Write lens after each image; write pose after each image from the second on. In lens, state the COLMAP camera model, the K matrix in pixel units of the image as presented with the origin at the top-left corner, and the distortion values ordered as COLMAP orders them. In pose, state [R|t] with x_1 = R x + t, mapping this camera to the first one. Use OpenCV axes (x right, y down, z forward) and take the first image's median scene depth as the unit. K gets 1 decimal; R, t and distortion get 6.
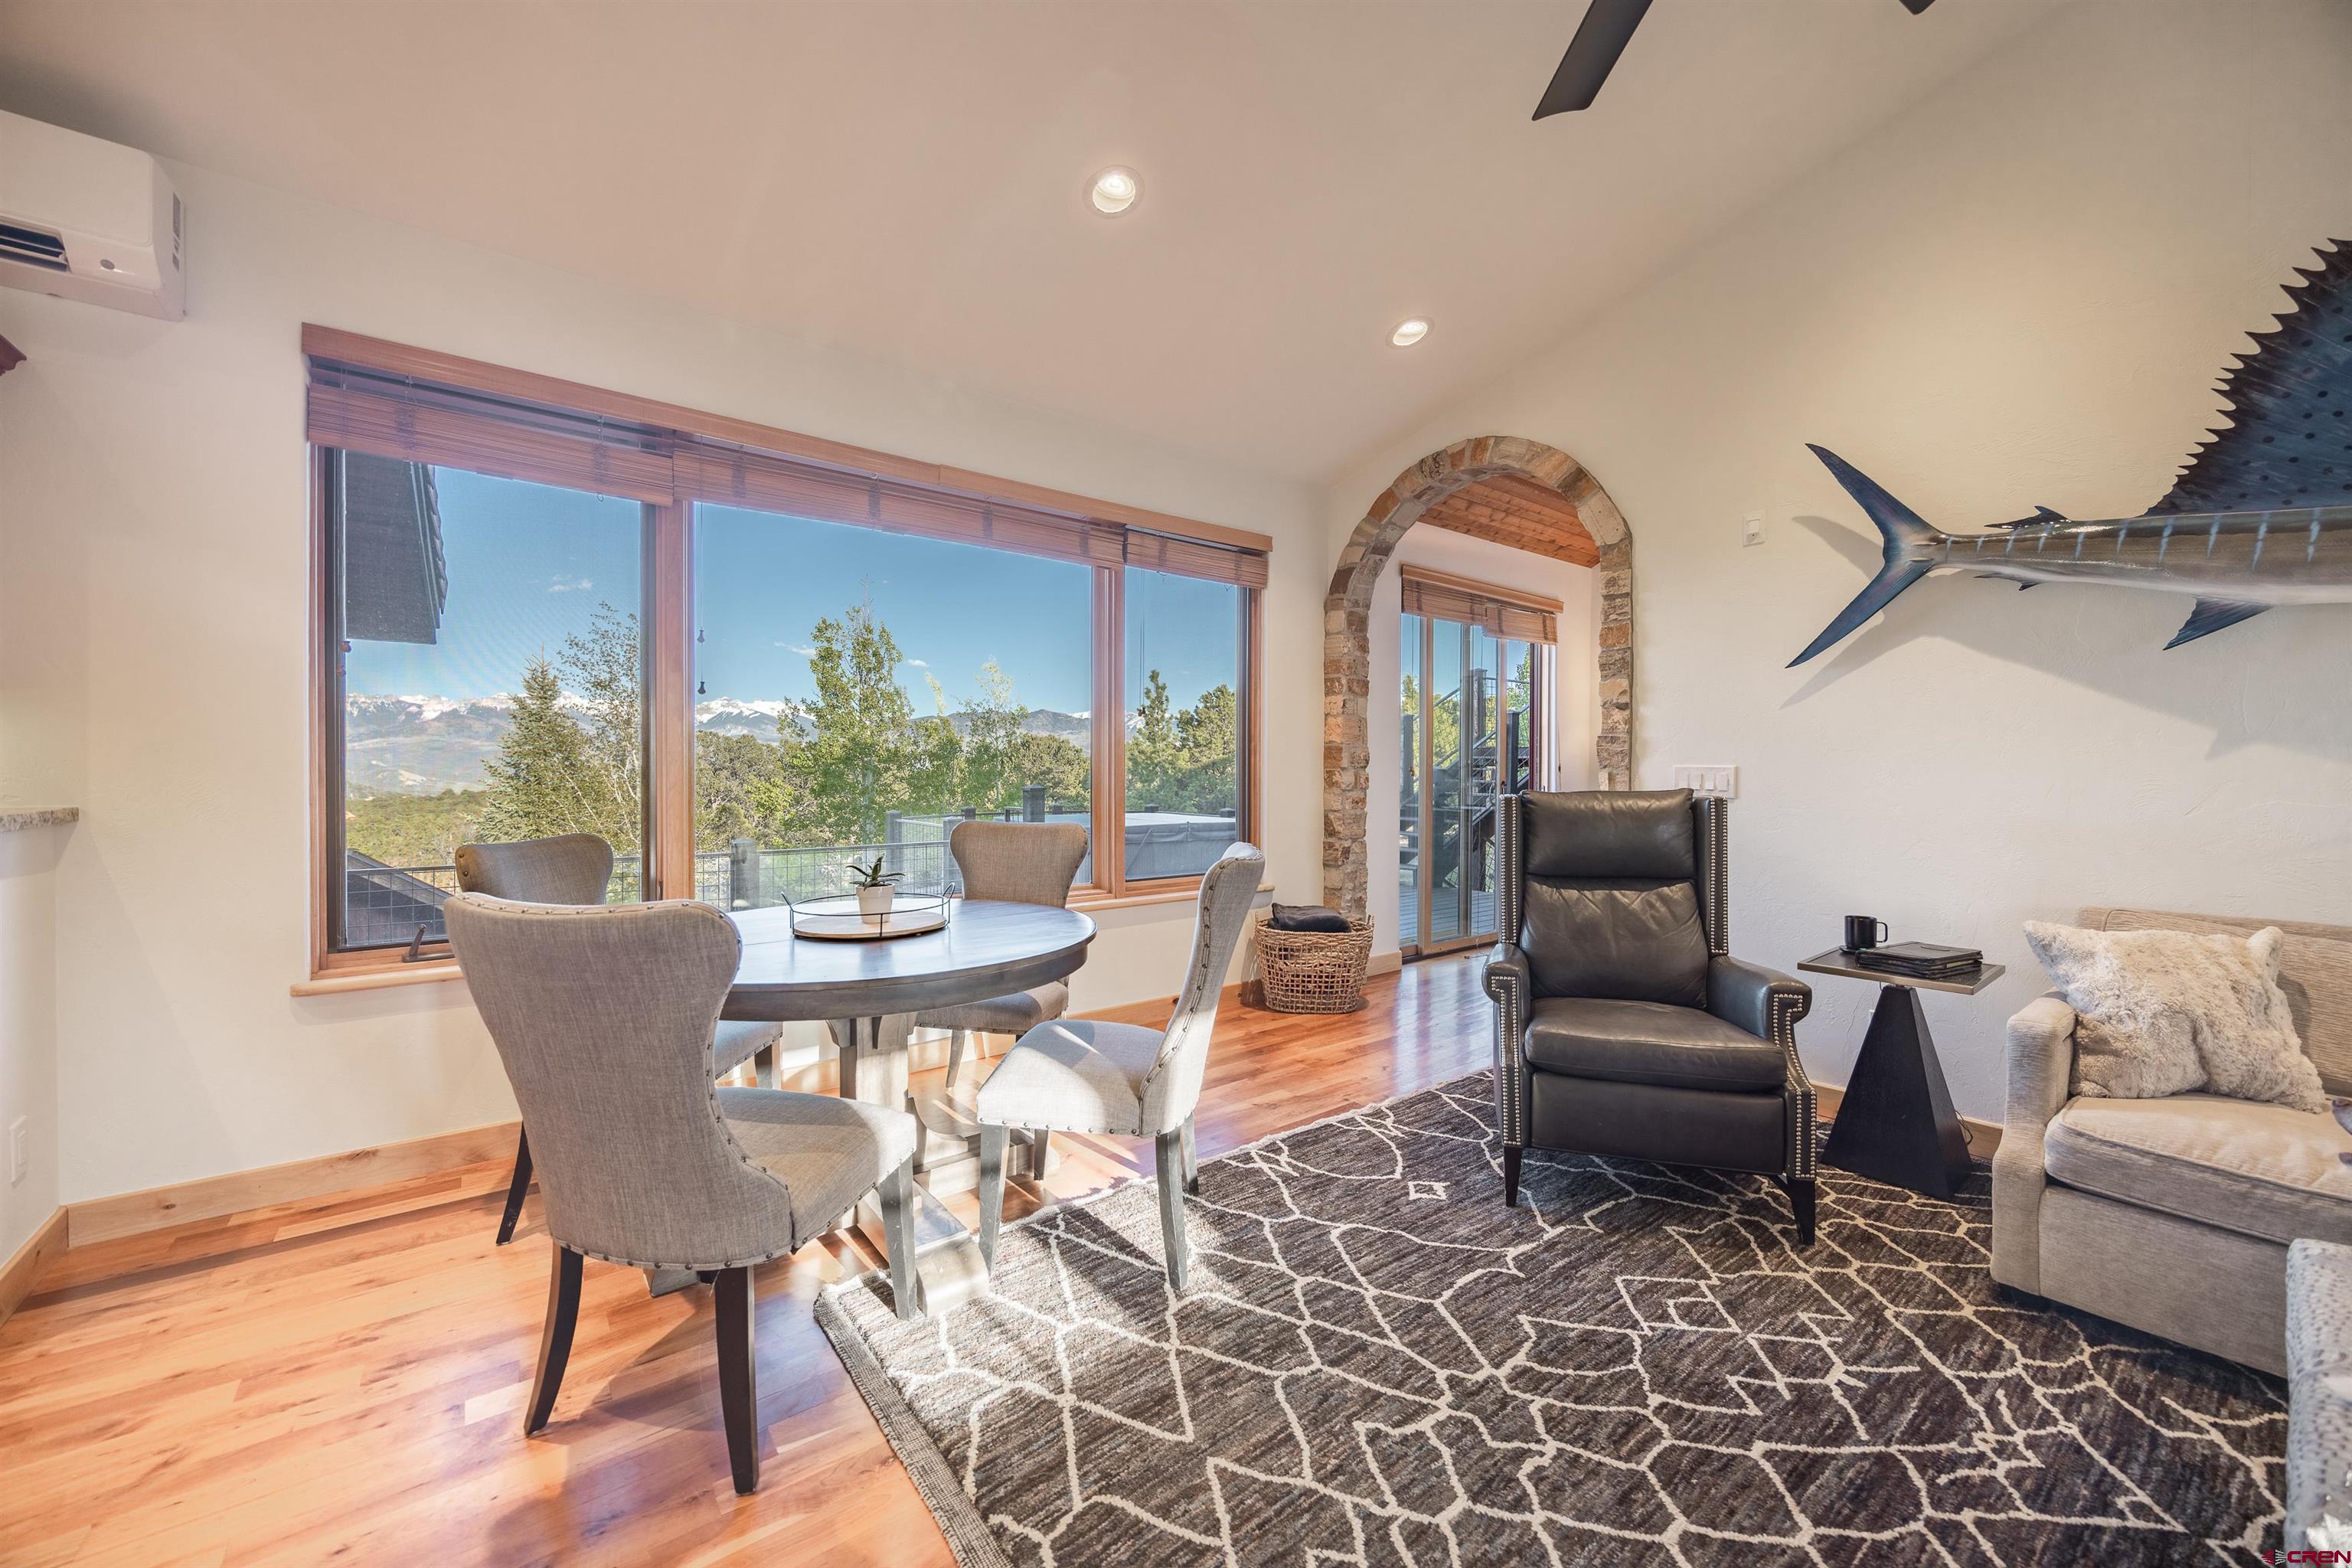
lens RADIAL K [[892.8, 0, 1173.4], [0, 892.8, 778.7], [0, 0, 1]] dist [-0.005965, 0.000466]
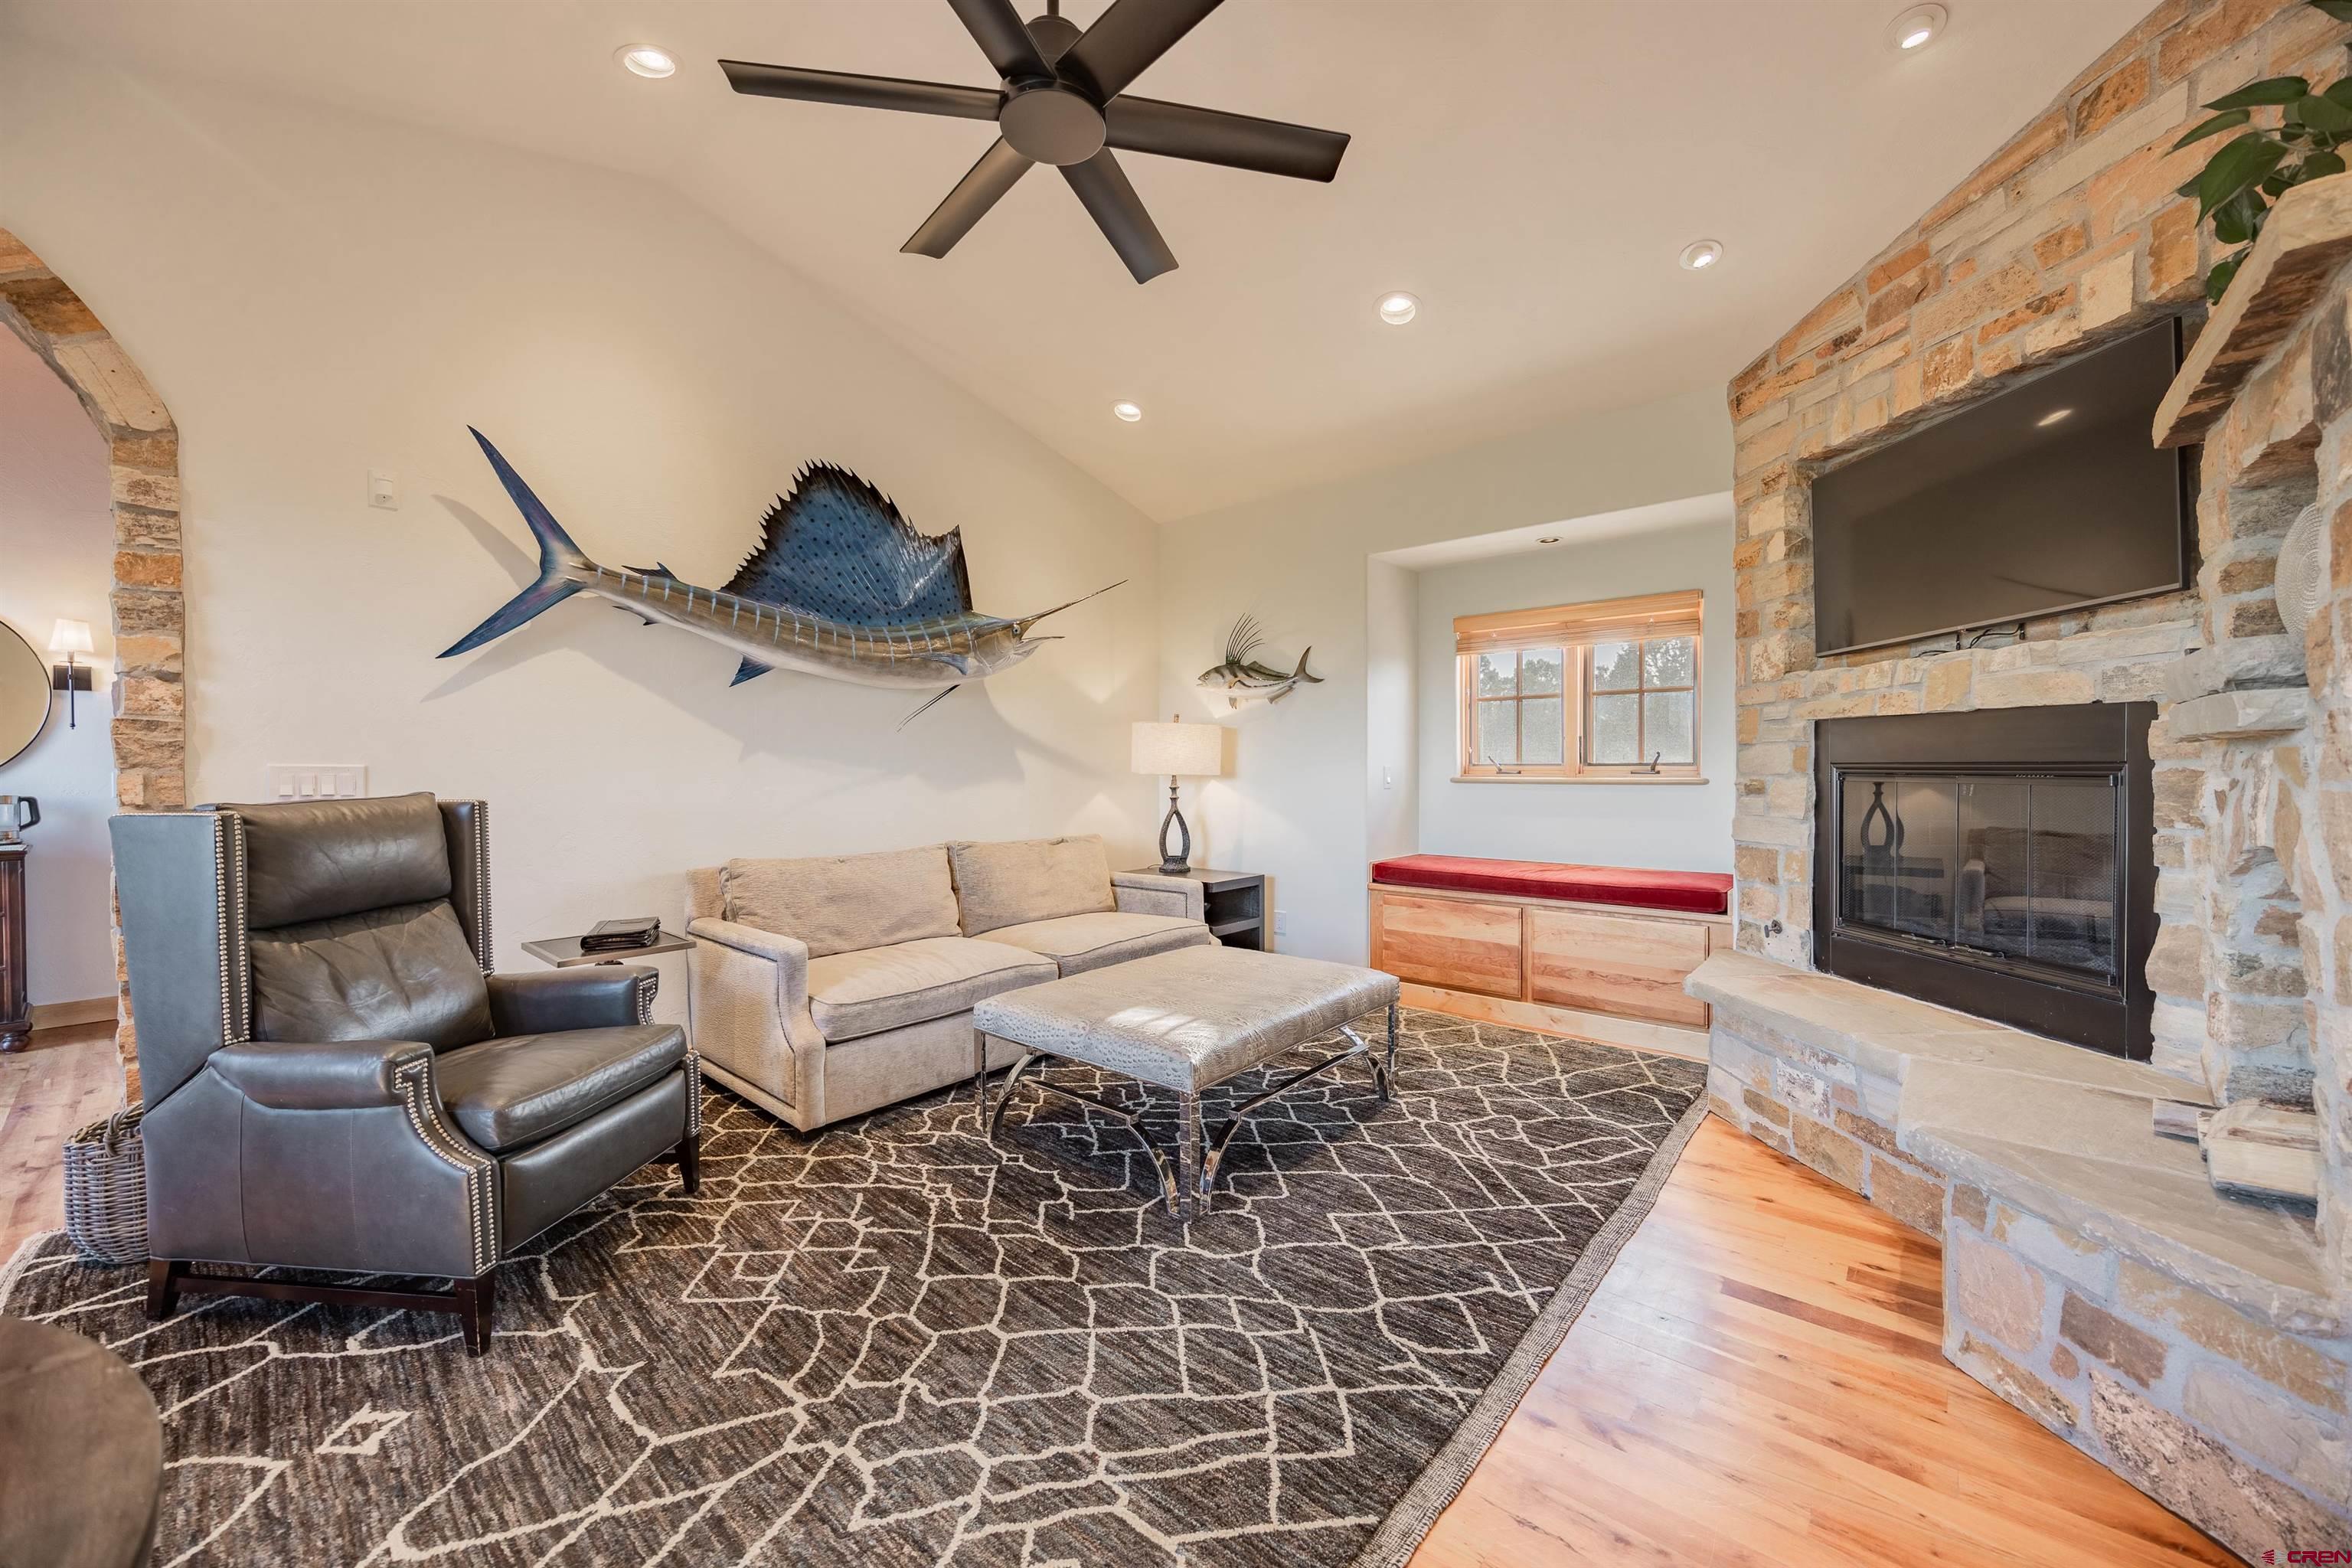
lens RADIAL K [[892.8, 0, 1172.1], [0, 892.8, 784.9], [0, 0, 1]] dist [-0.005965, 0.000466]
pose [[-0.204900, -0.019966, 0.978579, -0.401952], [0.012430, 0.999658, 0.022999, -0.006775], [-0.978704, 0.016876, -0.204582, 0.503398]]
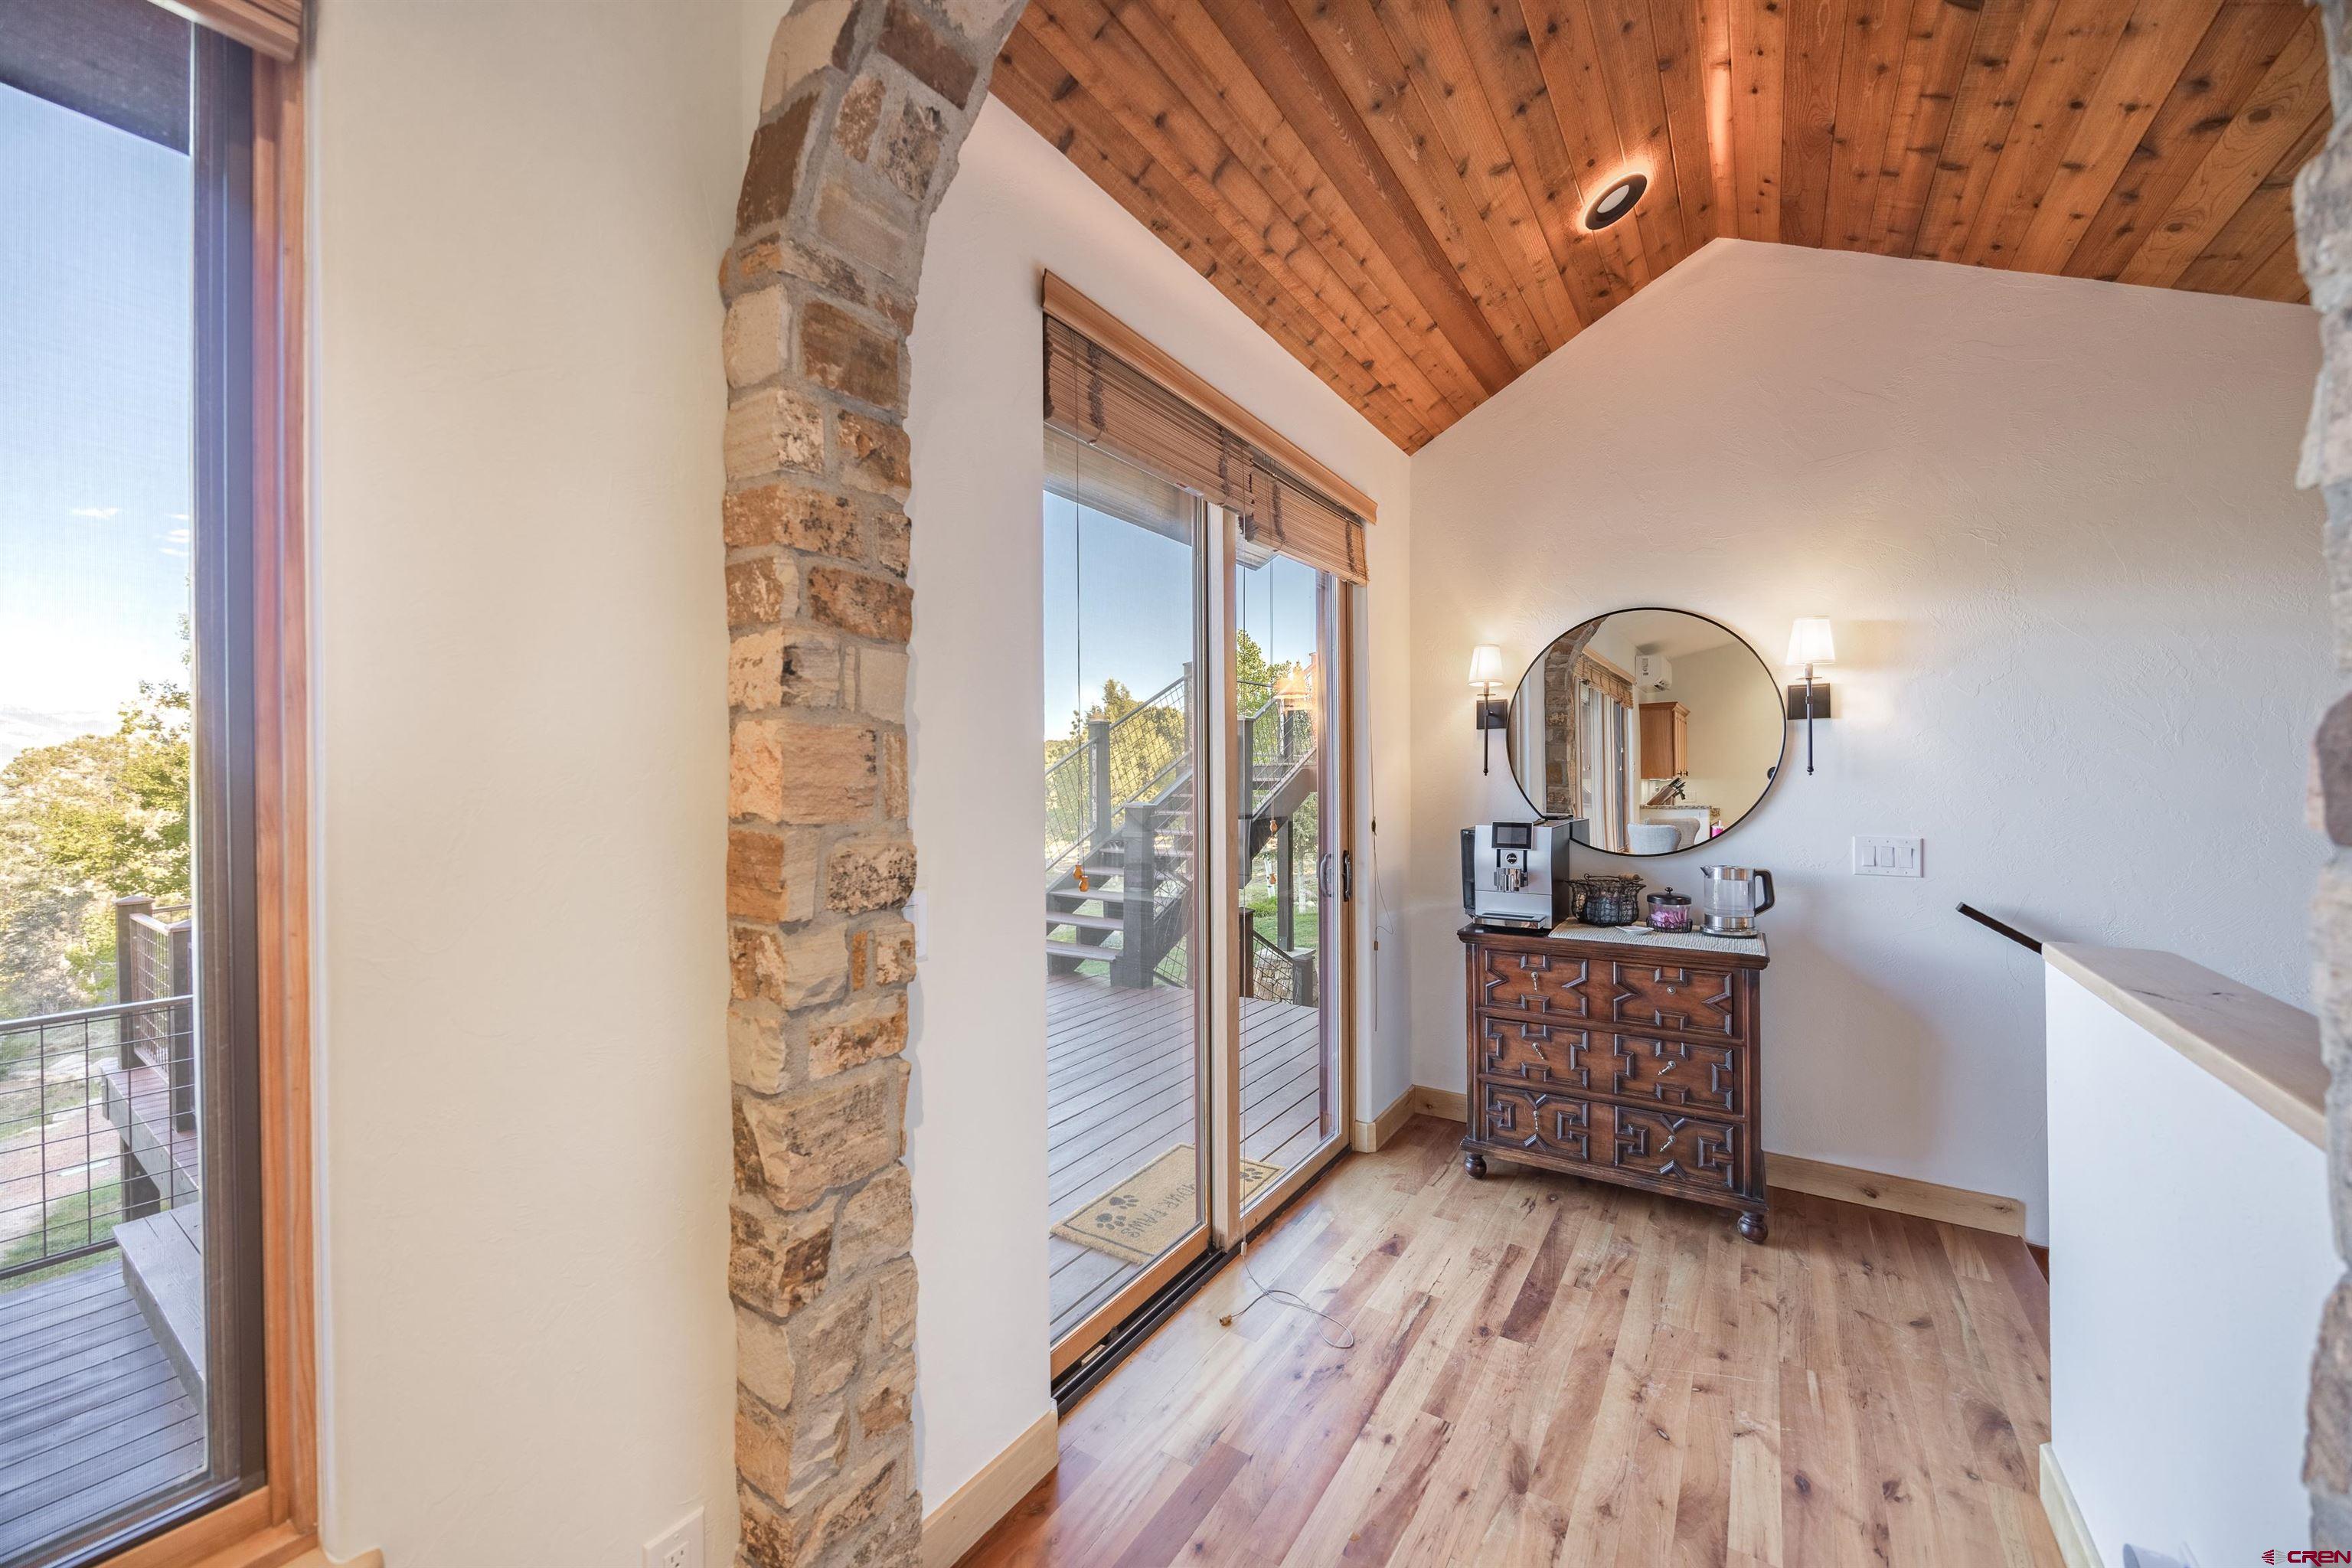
lens RADIAL K [[892.8, 0, 1175.1], [0, 892.8, 779.1], [0, 0, 1]] dist [-0.005965, 0.000466]
pose [[0.946400, -0.009693, 0.322853, 0.354042], [0.012997, 0.999883, -0.008080, -0.081551], [-0.322737, 0.011843, 0.946415, 1.221836]]
